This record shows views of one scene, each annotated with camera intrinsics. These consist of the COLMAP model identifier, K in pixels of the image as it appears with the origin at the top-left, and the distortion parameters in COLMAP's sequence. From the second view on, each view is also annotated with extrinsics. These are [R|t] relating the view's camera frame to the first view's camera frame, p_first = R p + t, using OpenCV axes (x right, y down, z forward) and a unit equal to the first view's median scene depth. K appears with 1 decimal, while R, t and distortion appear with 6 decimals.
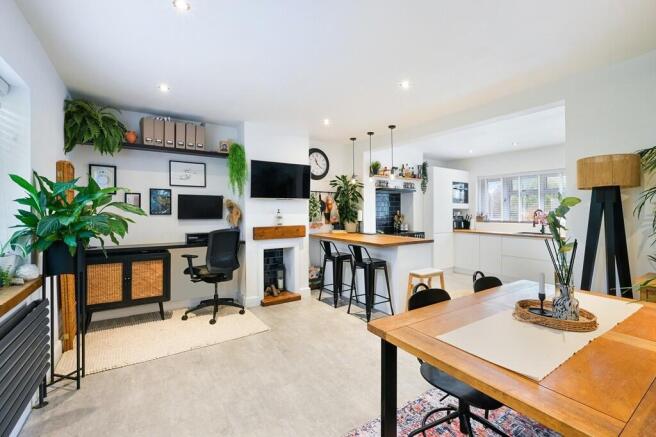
lens RADIAL K [[283.5, 0, 324.3], [0, 283.5, 214.0], [0, 0, 1]] dist [0.015587, -0.000098]
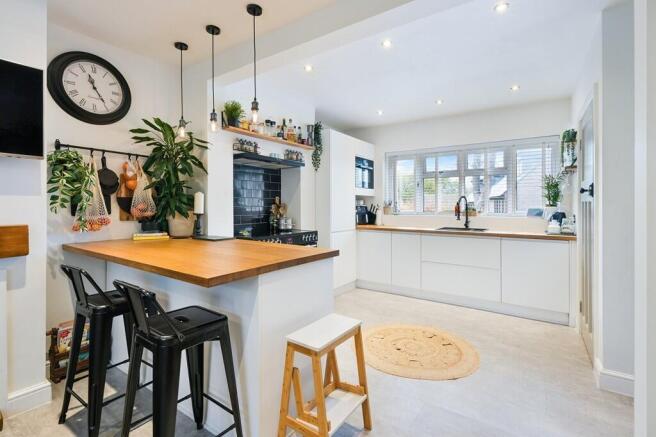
lens RADIAL K [[287.7, 0, 330.6], [0, 287.7, 205.0], [0, 0, 1]] dist [0.021505, -0.000114]
pose [[0.921656, 0.004824, 0.387978, 0.139726], [-0.000247, 0.999930, -0.011846, 0.014565], [-0.388008, 0.010822, 0.921593, 0.423591]]
